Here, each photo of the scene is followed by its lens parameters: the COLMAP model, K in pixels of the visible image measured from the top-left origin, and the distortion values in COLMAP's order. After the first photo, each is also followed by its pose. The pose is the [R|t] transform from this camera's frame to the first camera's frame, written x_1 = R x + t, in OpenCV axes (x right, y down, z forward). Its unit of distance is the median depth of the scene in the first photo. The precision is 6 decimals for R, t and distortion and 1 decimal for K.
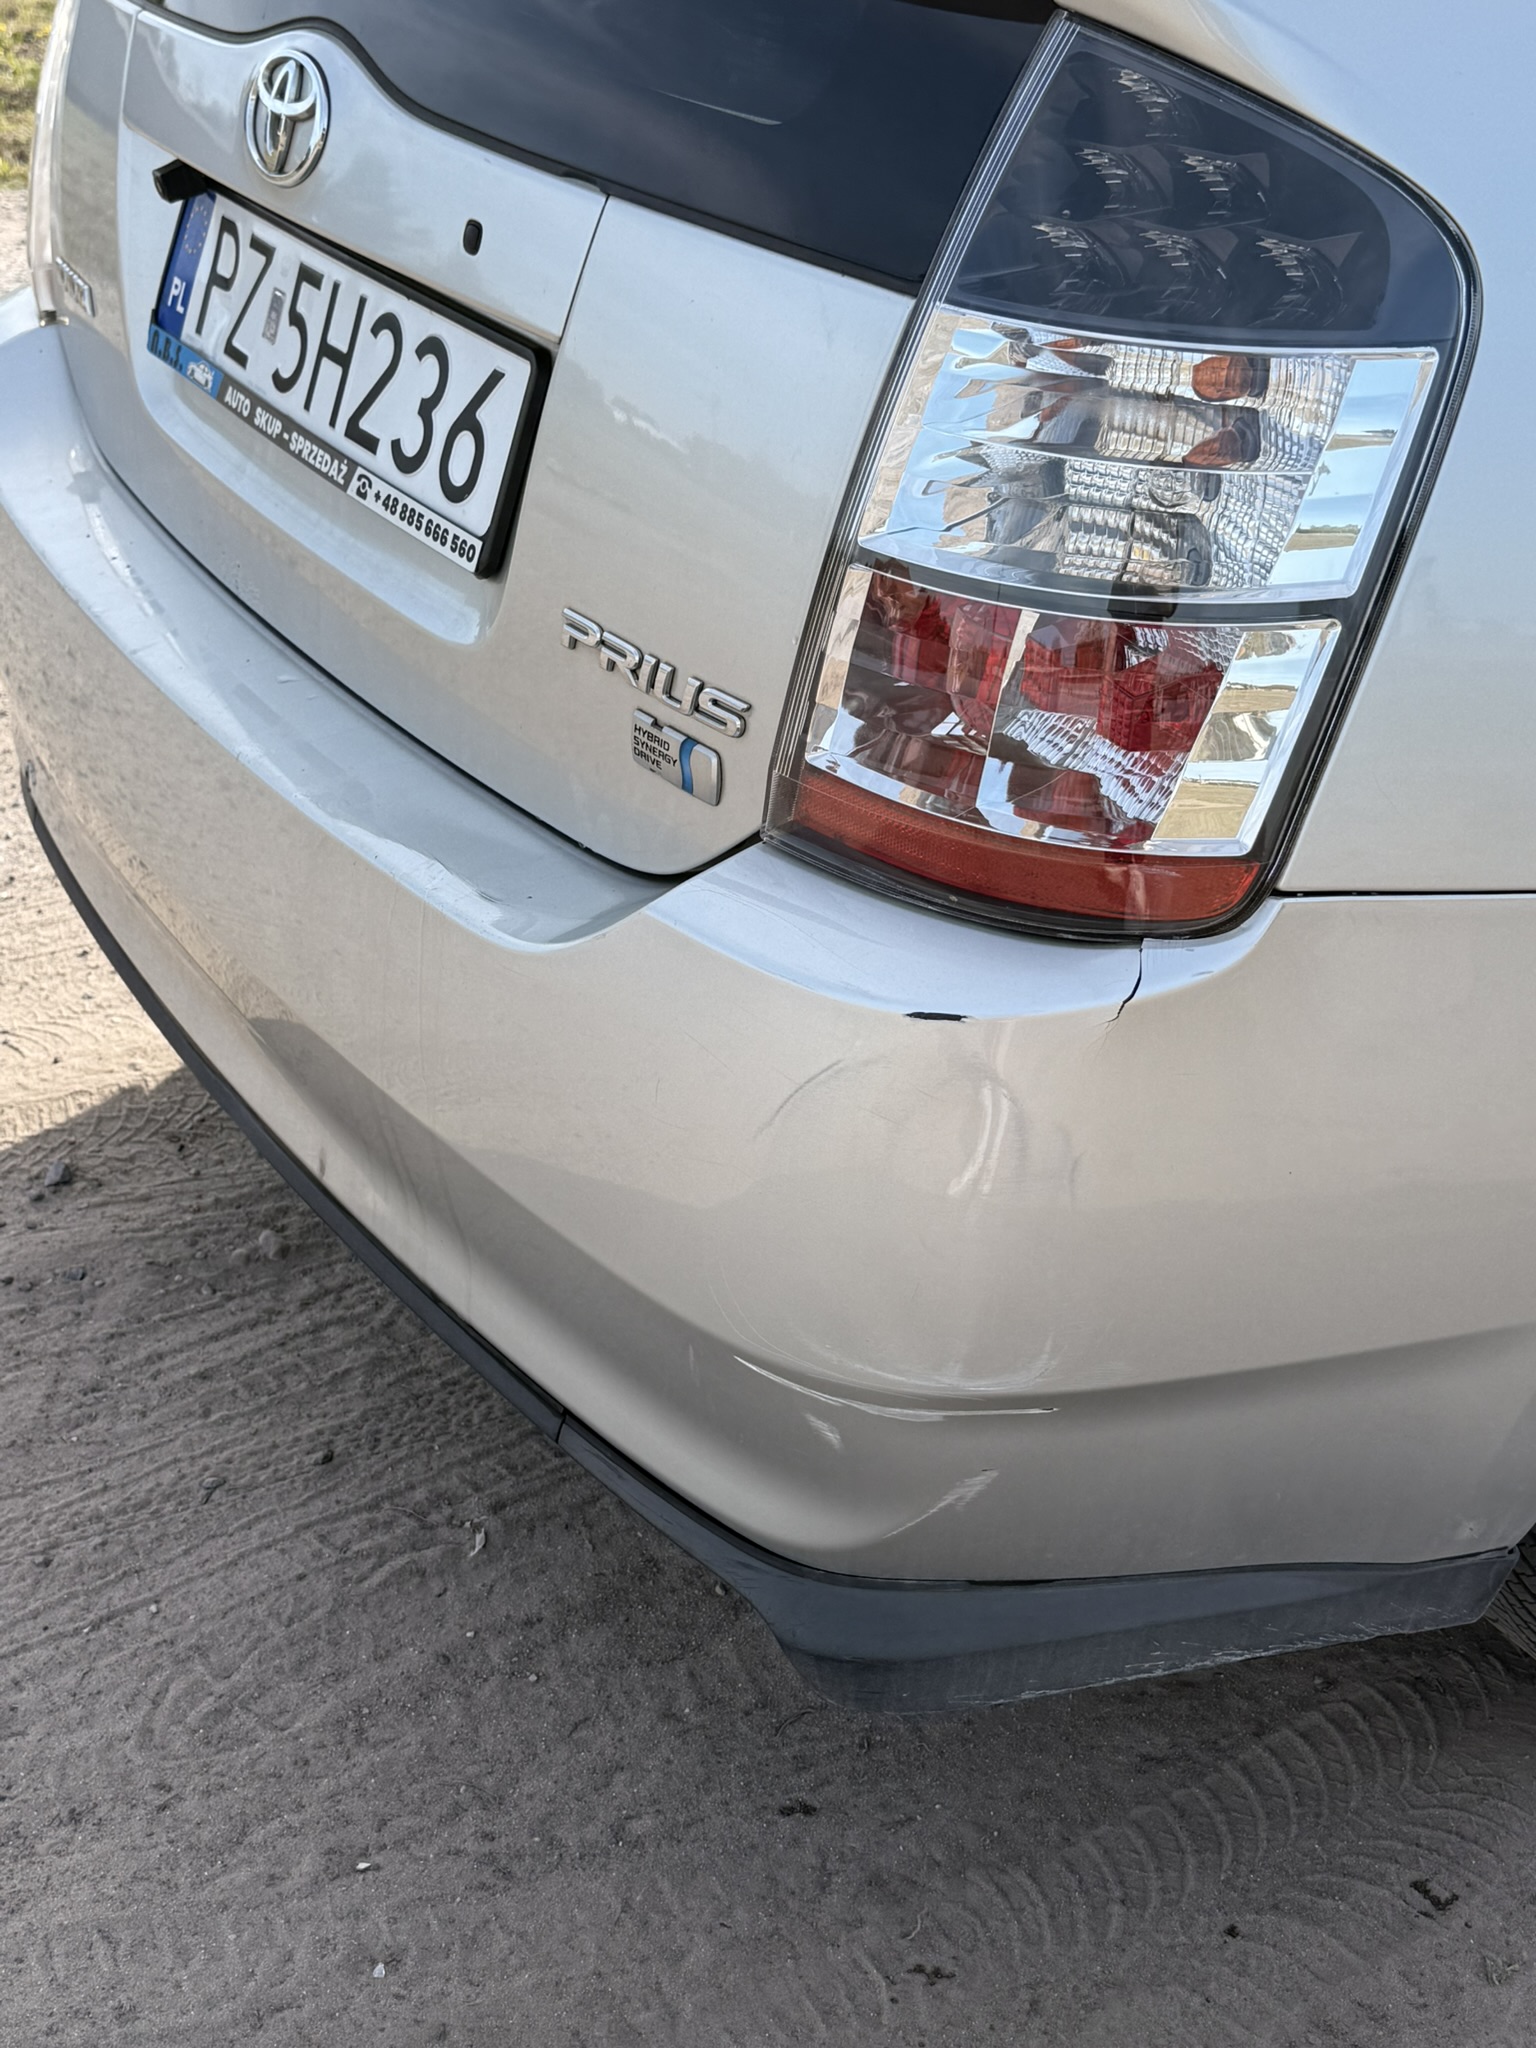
lens RADIAL K [[2415.4, 0, 755.3], [0, 2415.4, 1028.6], [0, 0, 1]] dist [0.100199, 0.000000]
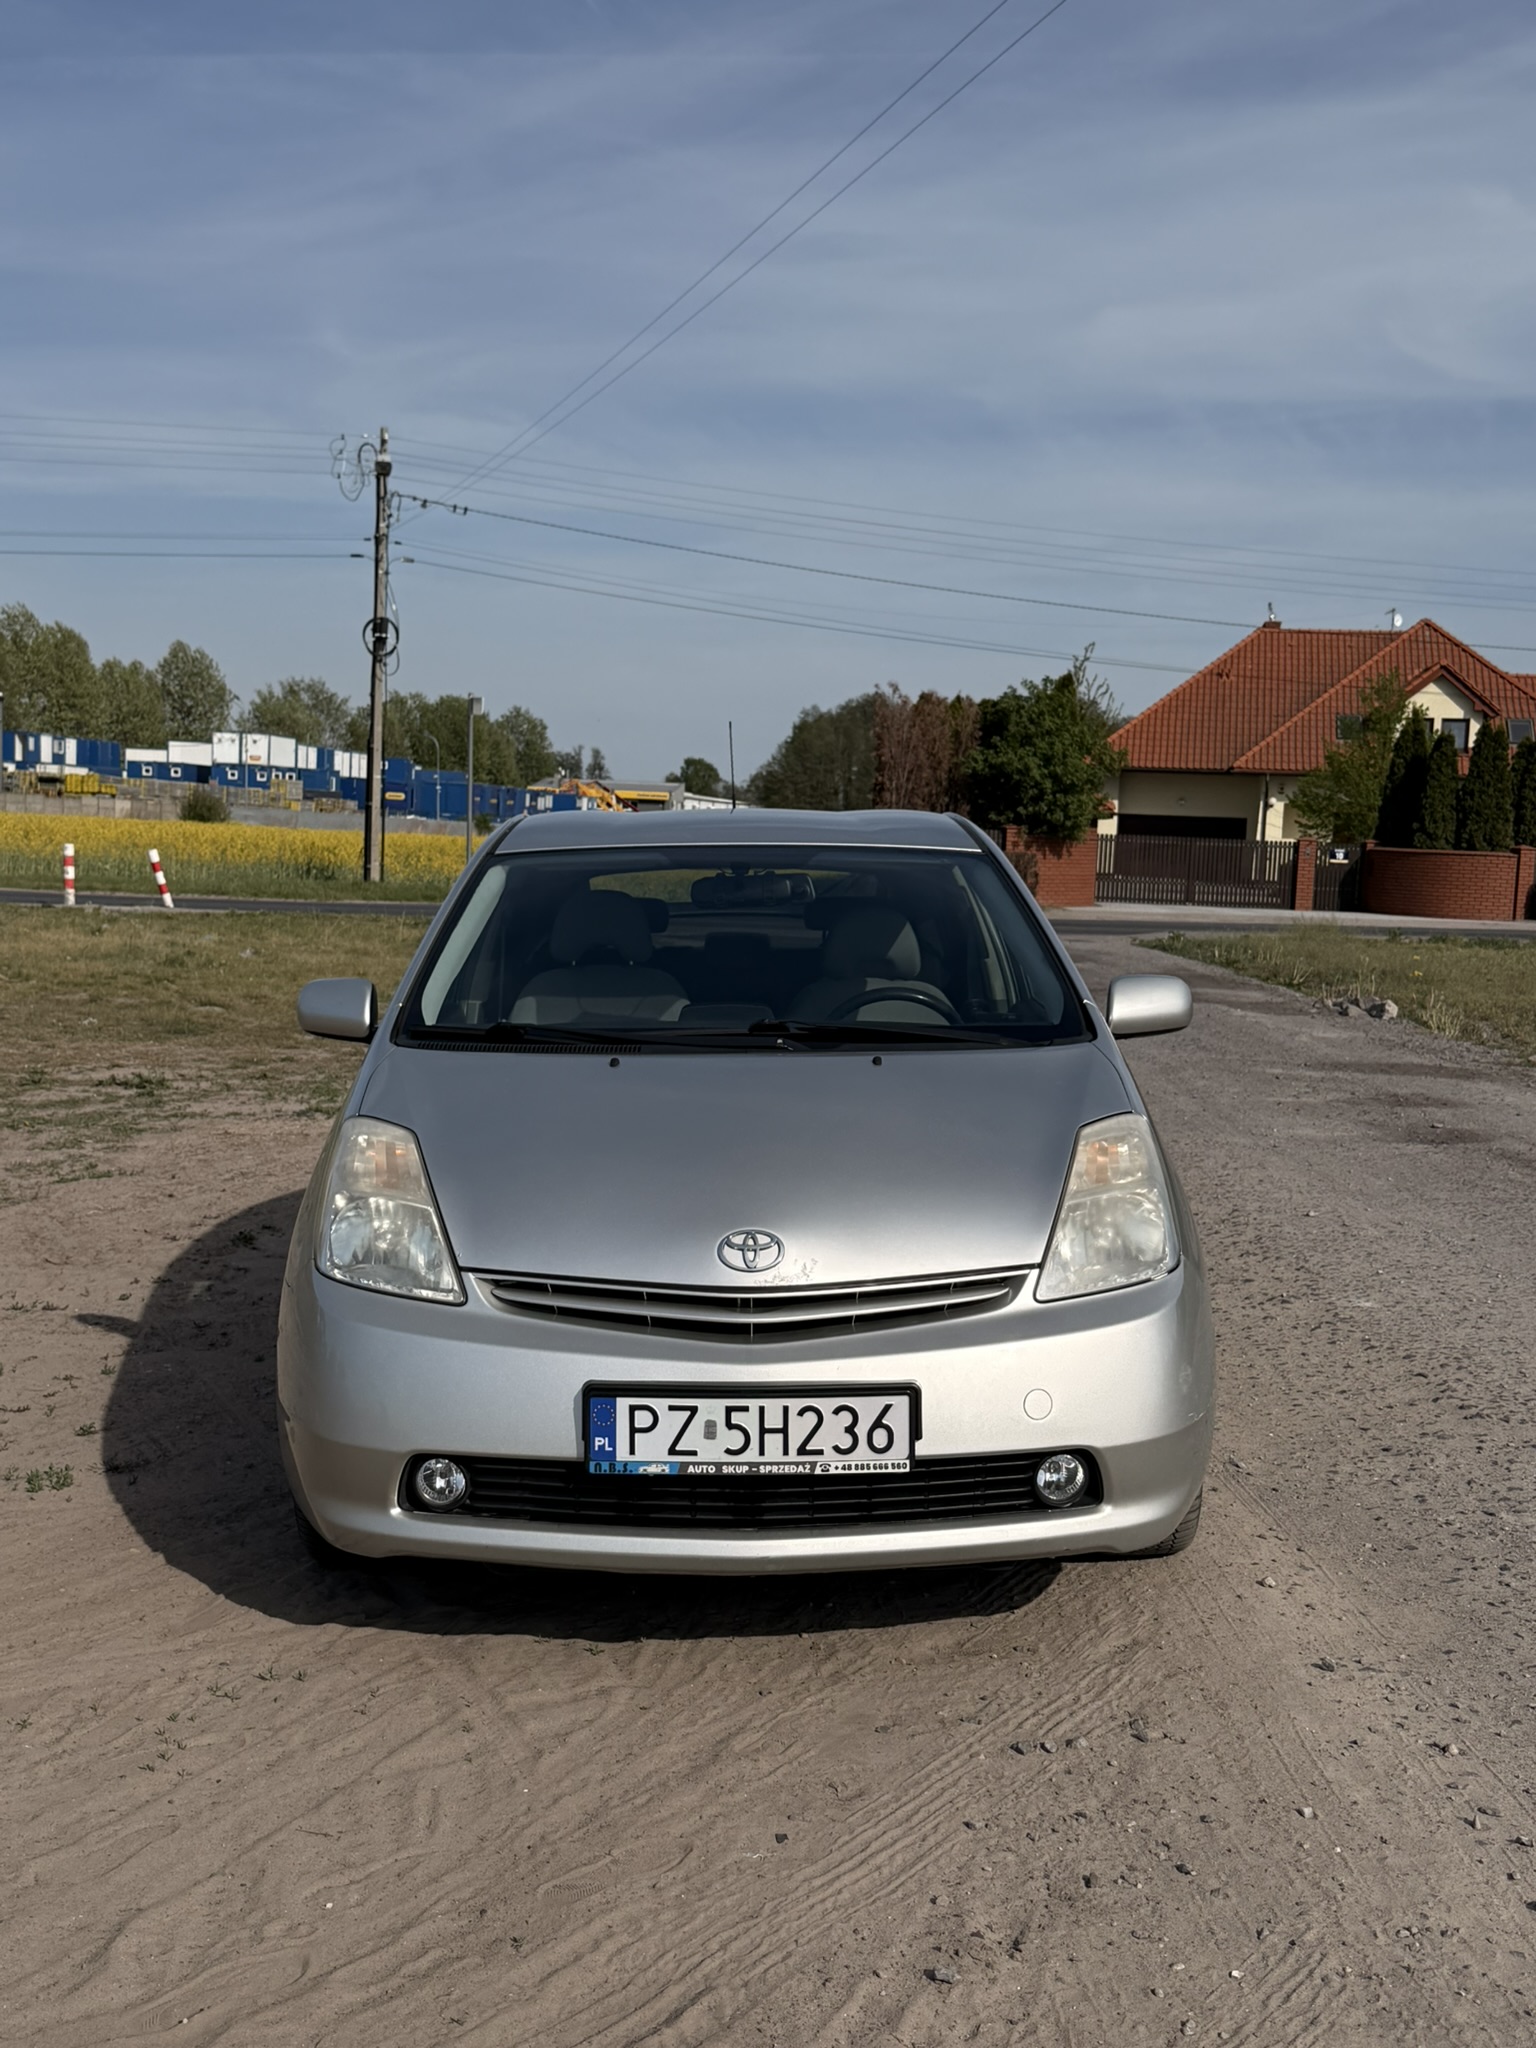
lens RADIAL K [[2315.0, 0, 755.8], [0, 2315.0, 1018.1], [0, 0, 1]] dist [0.142826, 0.000000]
pose [[0.516942, -0.365914, 0.773872, -1.993388], [0.441377, 0.888532, 0.125292, -1.016180], [-0.733456, 0.276800, 0.620825, -0.648136]]
